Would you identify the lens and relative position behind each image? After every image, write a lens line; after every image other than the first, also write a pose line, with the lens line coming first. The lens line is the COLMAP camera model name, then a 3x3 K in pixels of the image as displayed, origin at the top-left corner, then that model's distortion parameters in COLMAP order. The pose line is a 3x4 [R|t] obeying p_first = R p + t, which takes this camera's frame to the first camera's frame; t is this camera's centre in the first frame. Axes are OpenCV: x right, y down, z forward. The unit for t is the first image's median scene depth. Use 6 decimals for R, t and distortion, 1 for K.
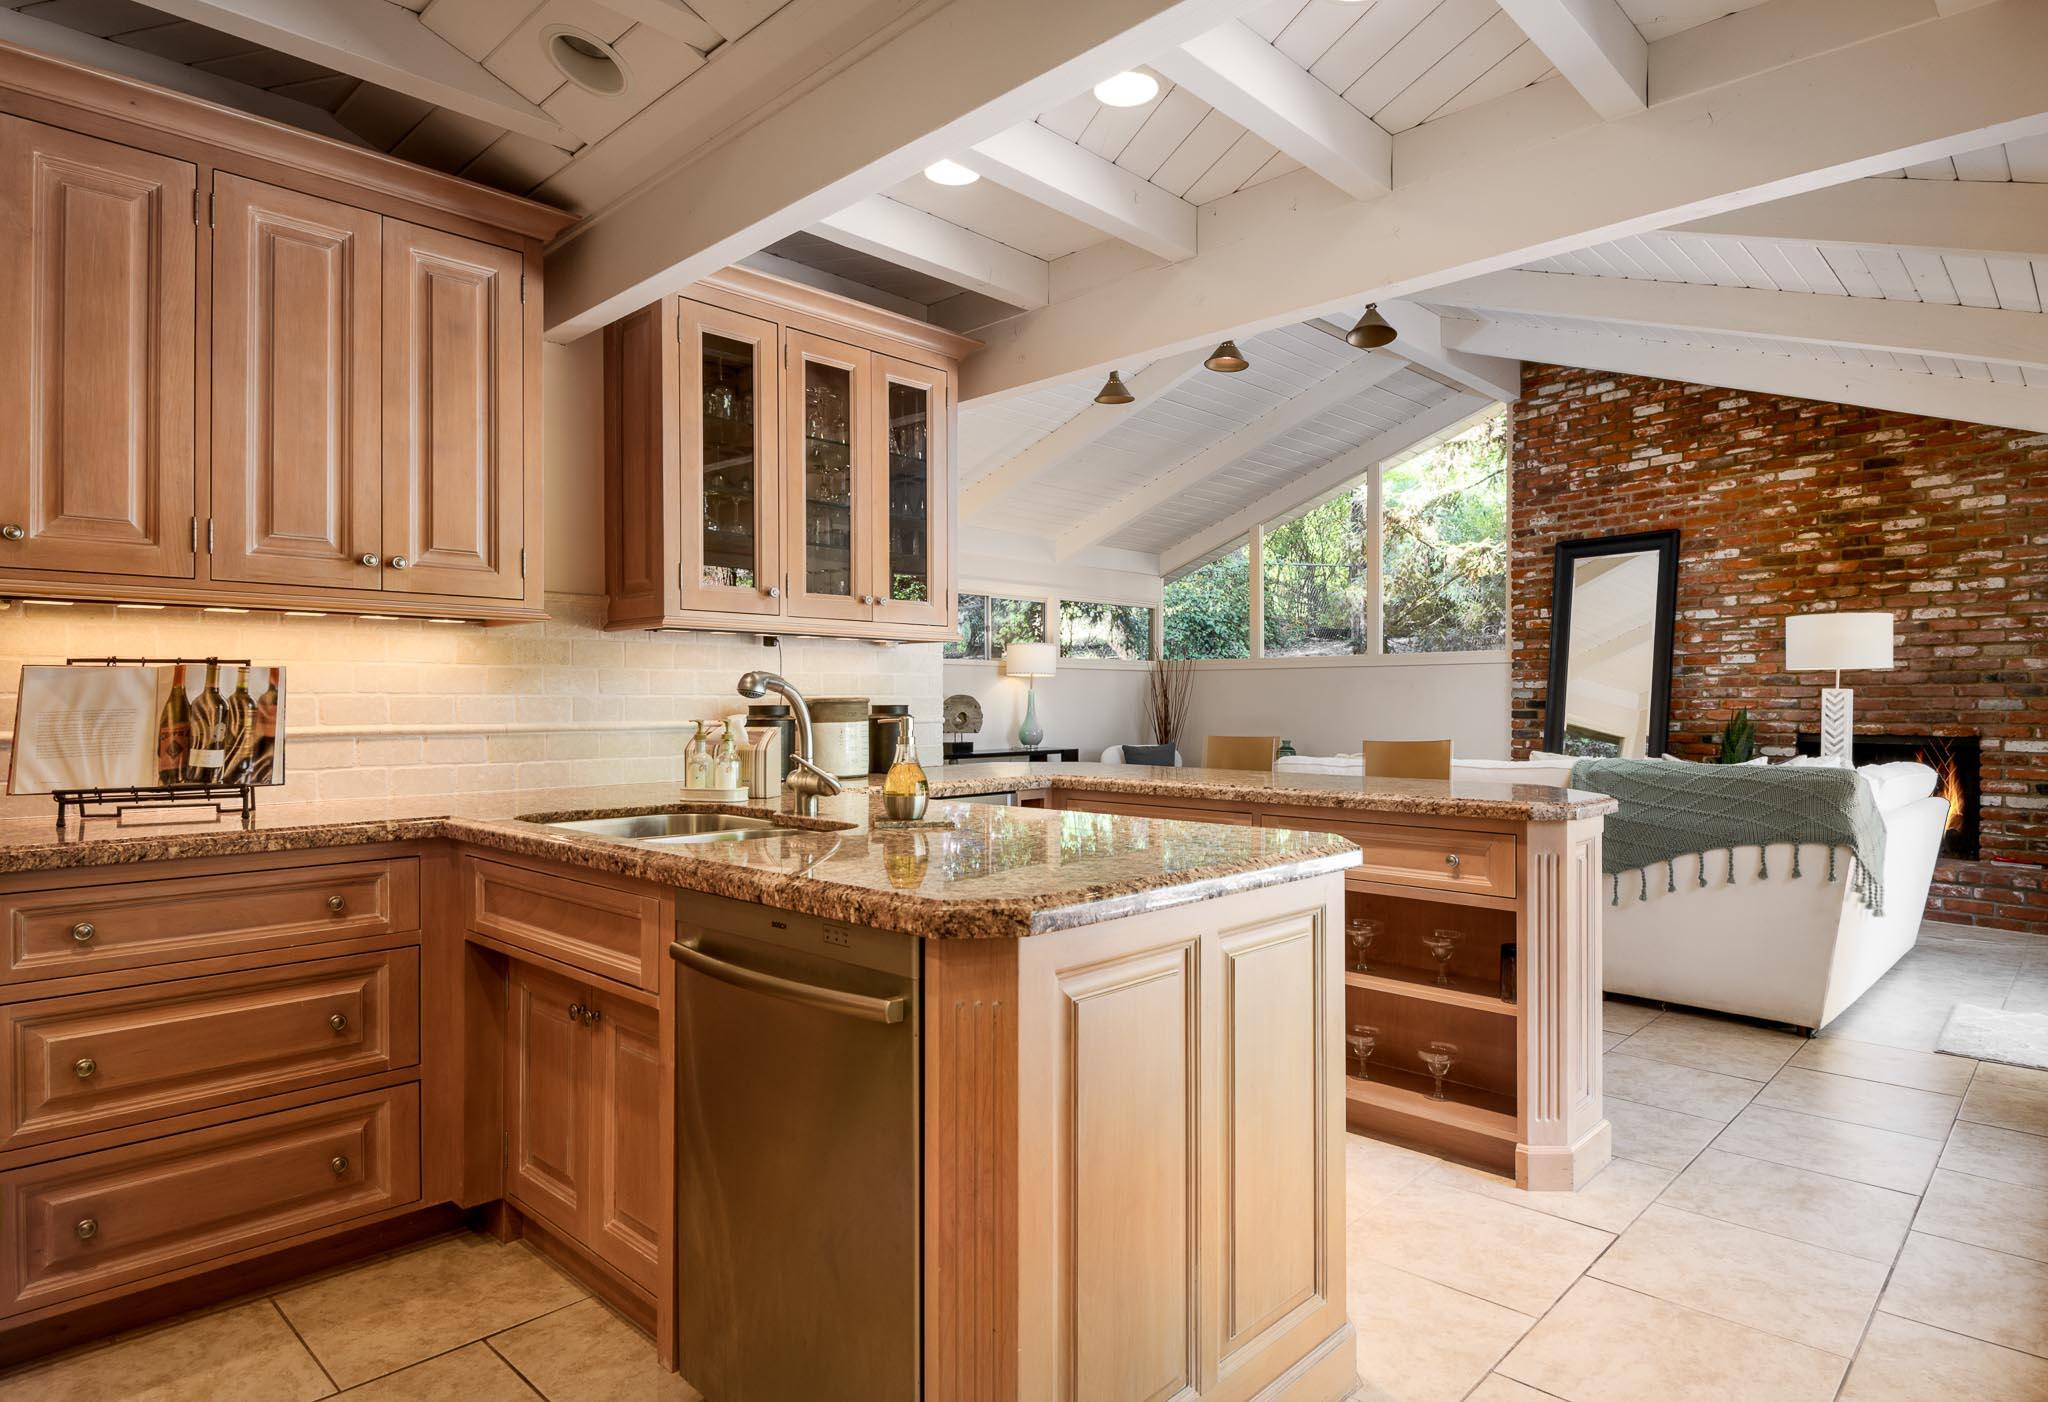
lens RADIAL K [[1162.8, 0, 1089.6], [0, 1162.8, 699.5], [0, 0, 1]] dist [-0.020168, -0.001576]
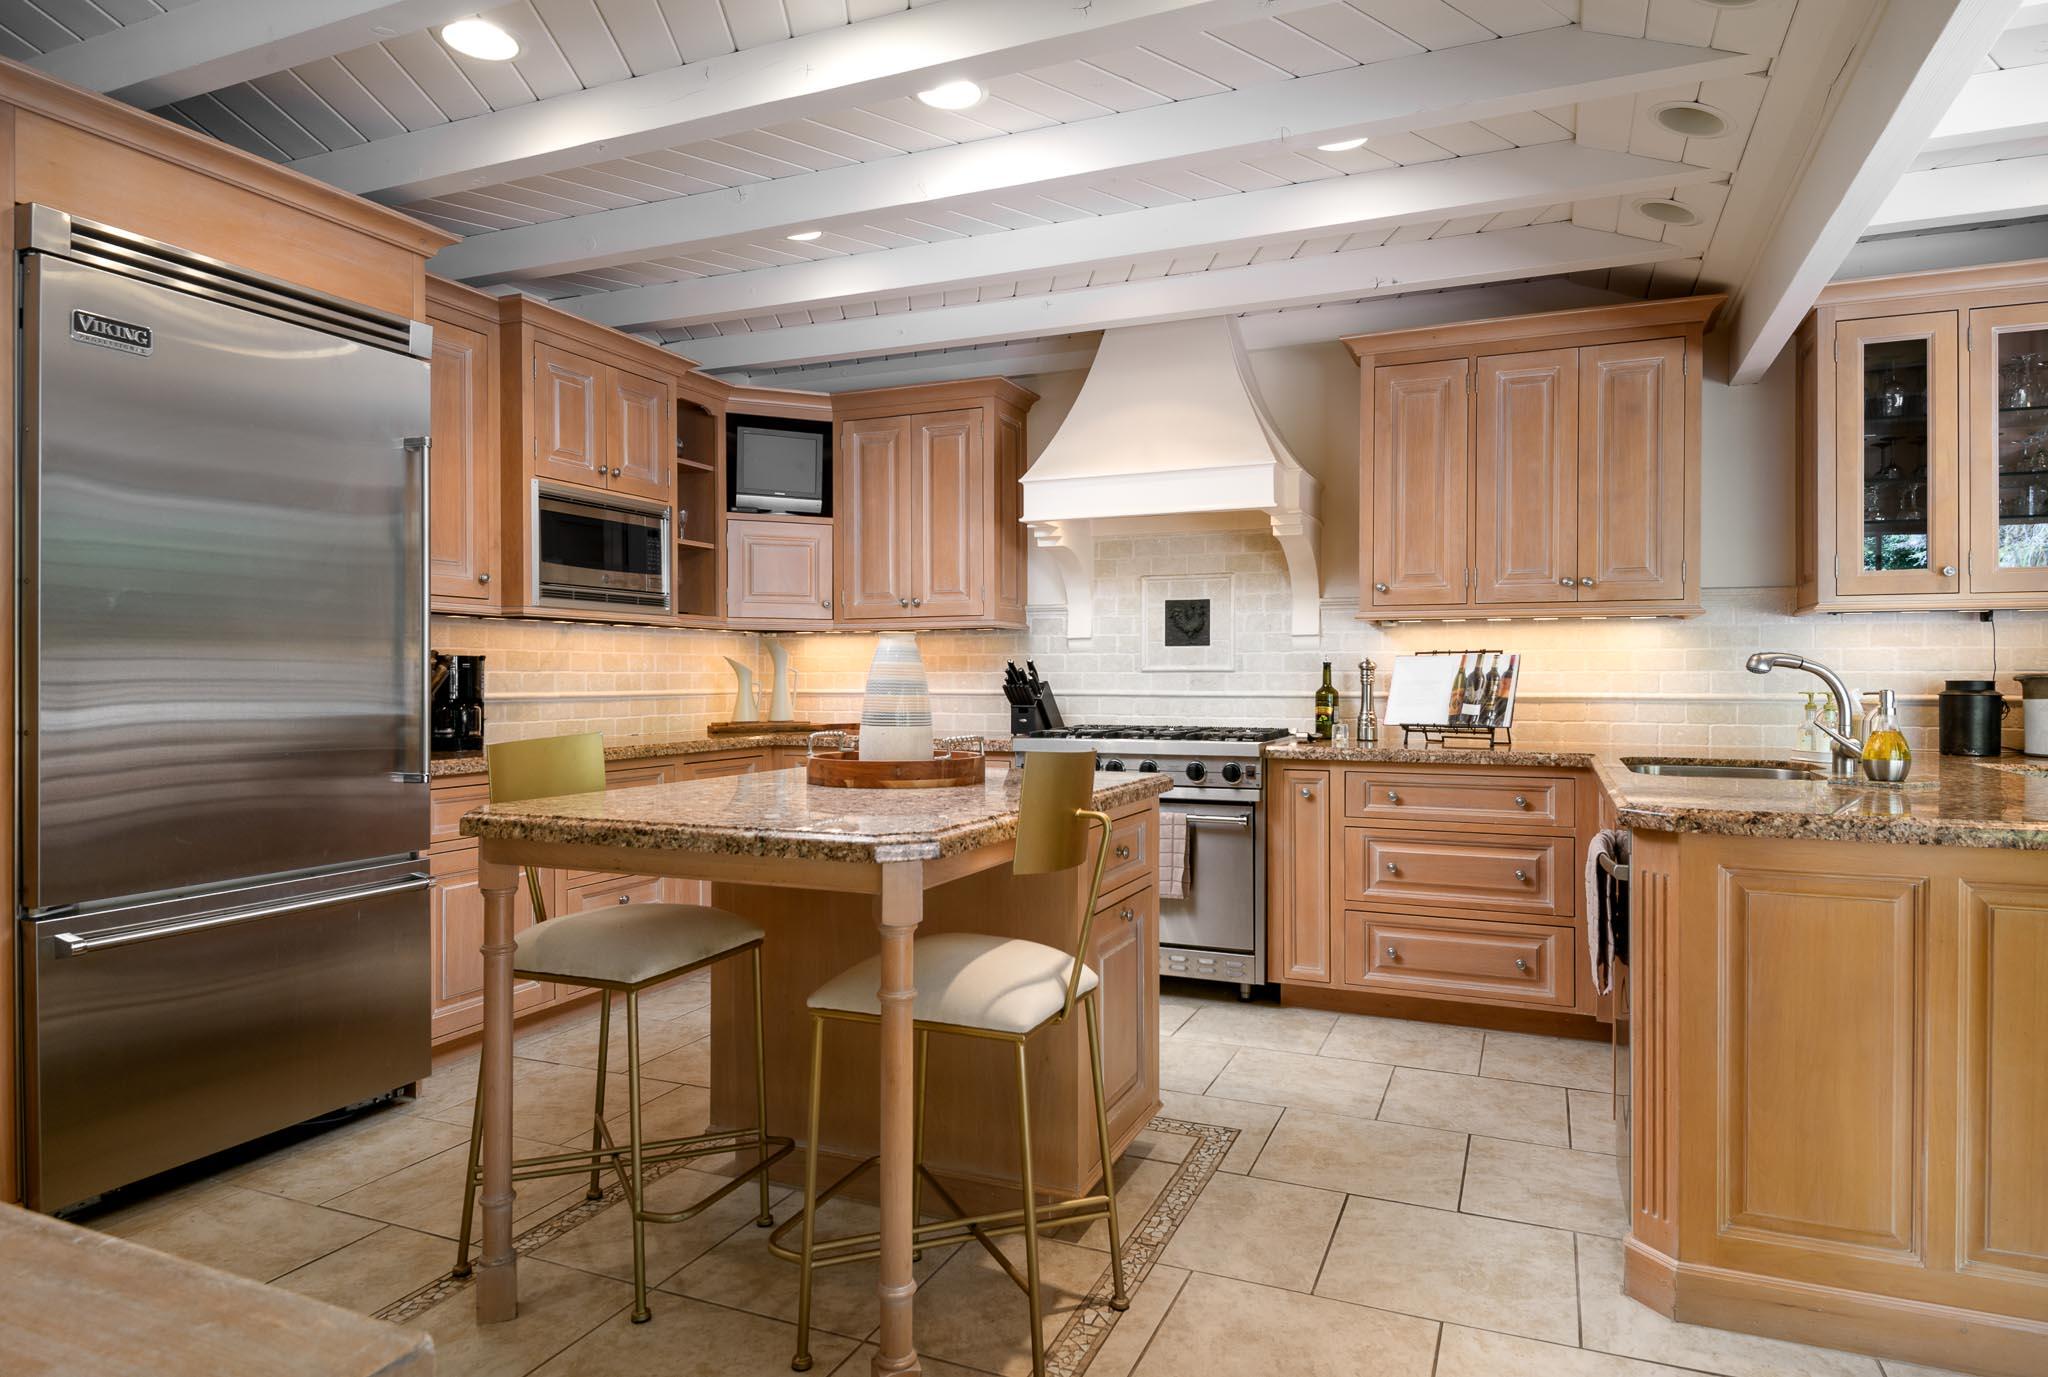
lens RADIAL K [[1171.4, 0, 1024.0], [0, 1171.4, 688.5], [0, 0, 1]] dist [-0.000960, -0.000173]
pose [[0.313165, 0.012338, -0.949618, 0.641595], [0.000252, 0.999914, 0.013075, -0.002418], [0.949699, -0.004334, 0.313135, -0.162537]]
